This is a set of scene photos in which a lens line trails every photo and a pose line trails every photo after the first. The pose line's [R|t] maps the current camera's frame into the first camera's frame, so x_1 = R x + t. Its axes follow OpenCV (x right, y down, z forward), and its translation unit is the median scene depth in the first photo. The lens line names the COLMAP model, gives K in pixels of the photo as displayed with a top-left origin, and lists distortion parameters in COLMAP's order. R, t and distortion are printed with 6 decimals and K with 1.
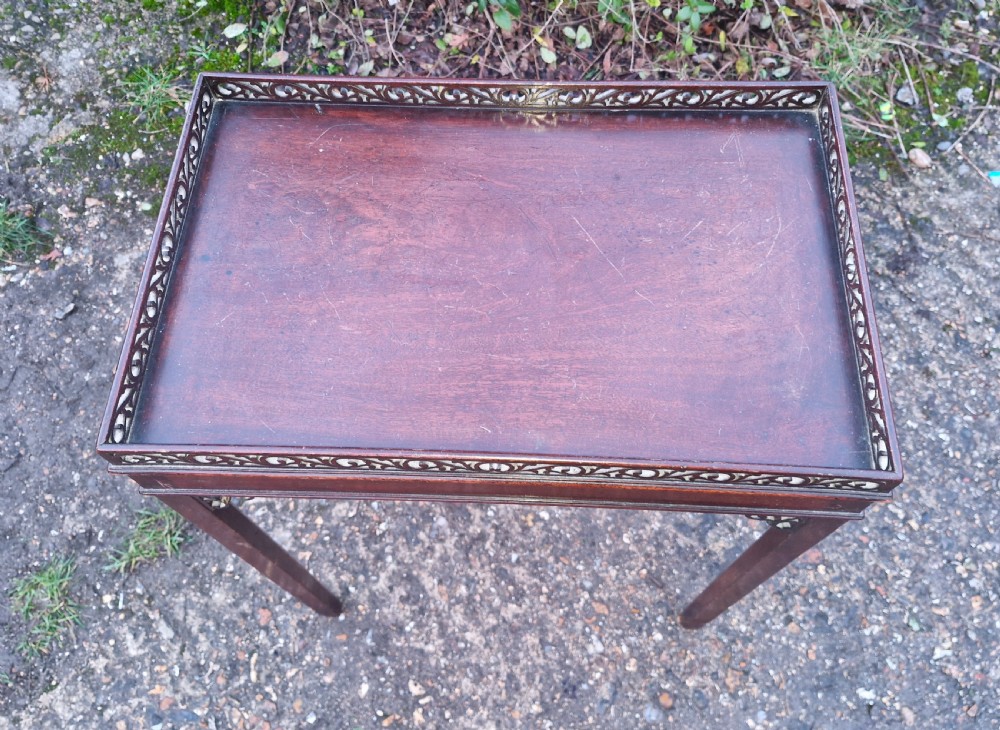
lens RADIAL K [[831.4, 0, 501.1], [0, 831.4, 328.9], [0, 0, 1]] dist [0.103543, -0.147212]
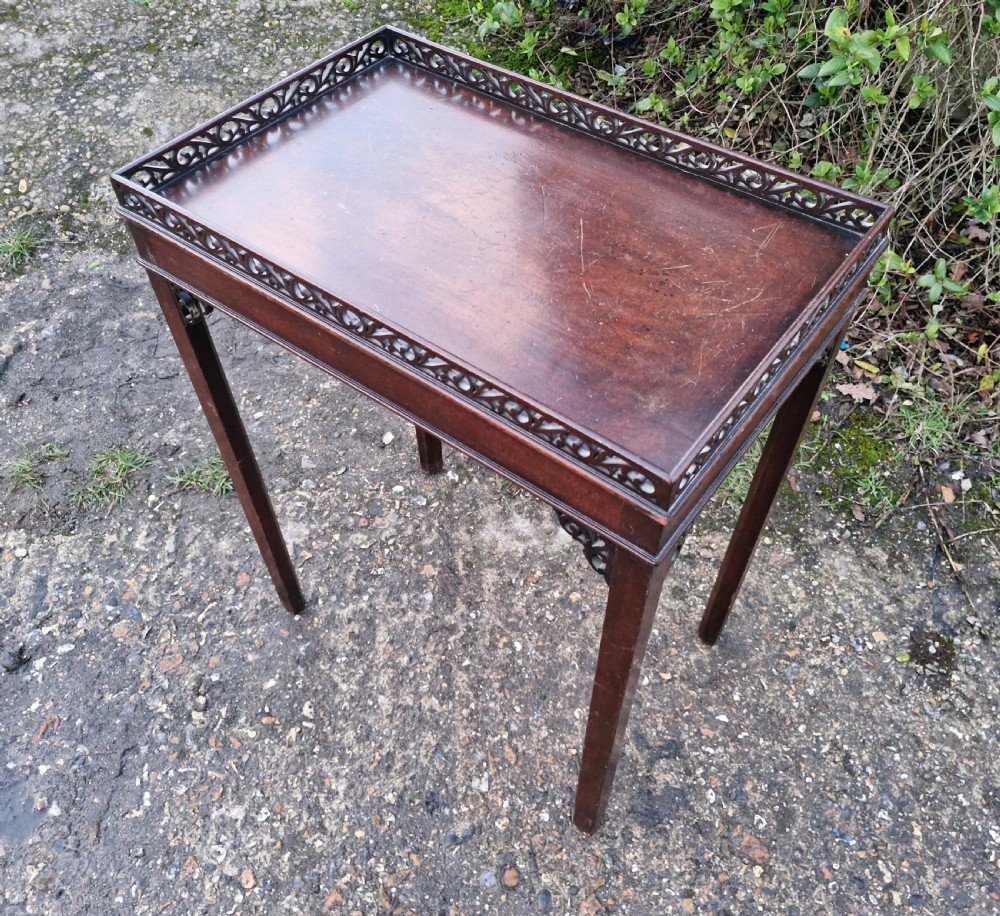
lens RADIAL K [[852.0, 0, 503.9], [0, 852.0, 453.3], [0, 0, 1]] dist [0.132015, -0.203864]
pose [[0.823095, 0.448614, -0.348225, 0.280897], [-0.511323, 0.852231, -0.110688, 0.153941], [0.247111, 0.269162, 0.930853, 0.035802]]
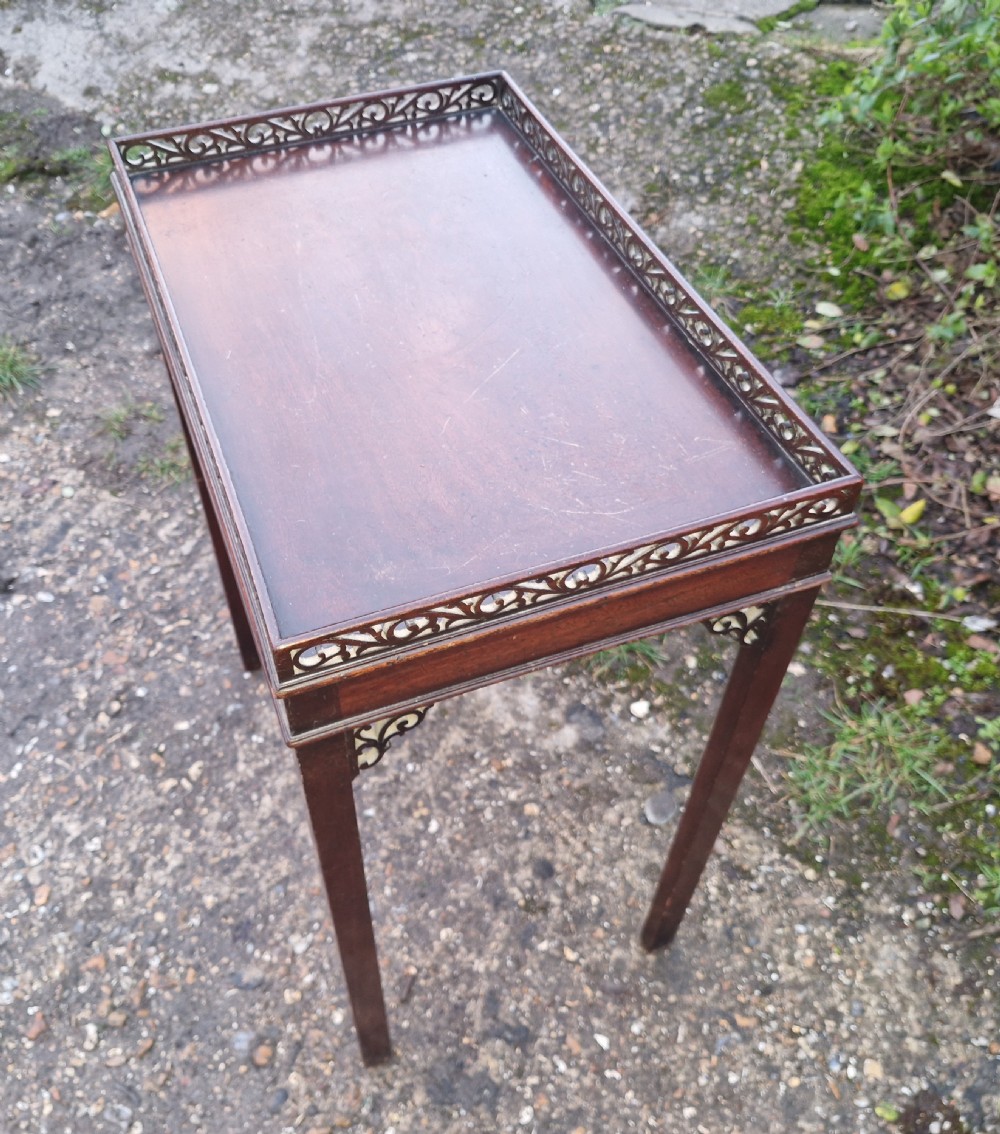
lens RADIAL K [[1055.0, 0, 454.9], [0, 1055.0, 558.9], [0, 0, 1]] dist [0.110864, -0.175206]
pose [[0.390994, 0.711153, -0.584282, 0.461034], [-0.821778, 0.555623, 0.126349, -0.054862], [0.414494, 0.430748, 0.801655, 0.116938]]
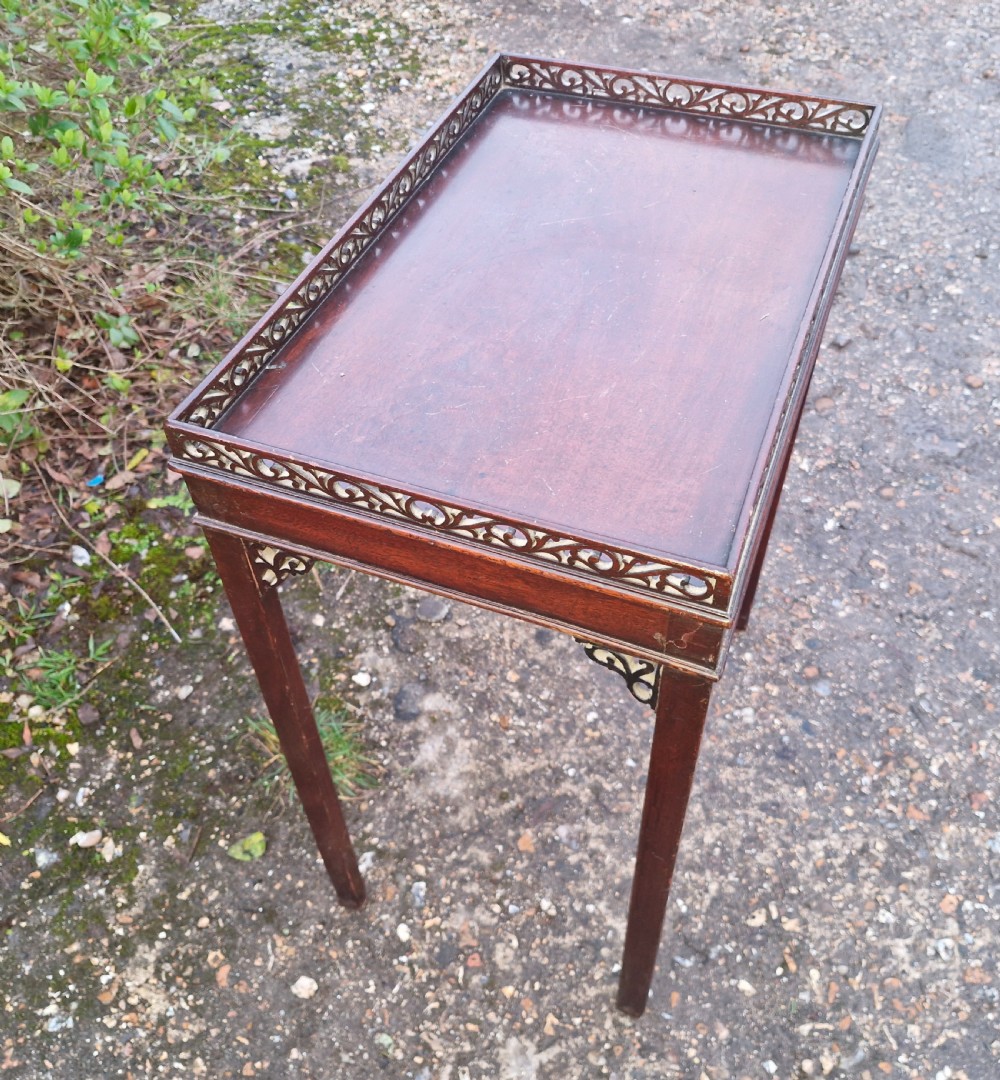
lens RADIAL K [[984.6, 0, 500.0], [0, 984.6, 540.0], [0, 0, 1]] dist [0.105255, -0.173689]
pose [[0.327883, -0.697456, 0.637218, -0.488956], [0.850062, 0.512095, 0.123102, -0.068011], [-0.412174, 0.501312, 0.760788, 0.198294]]
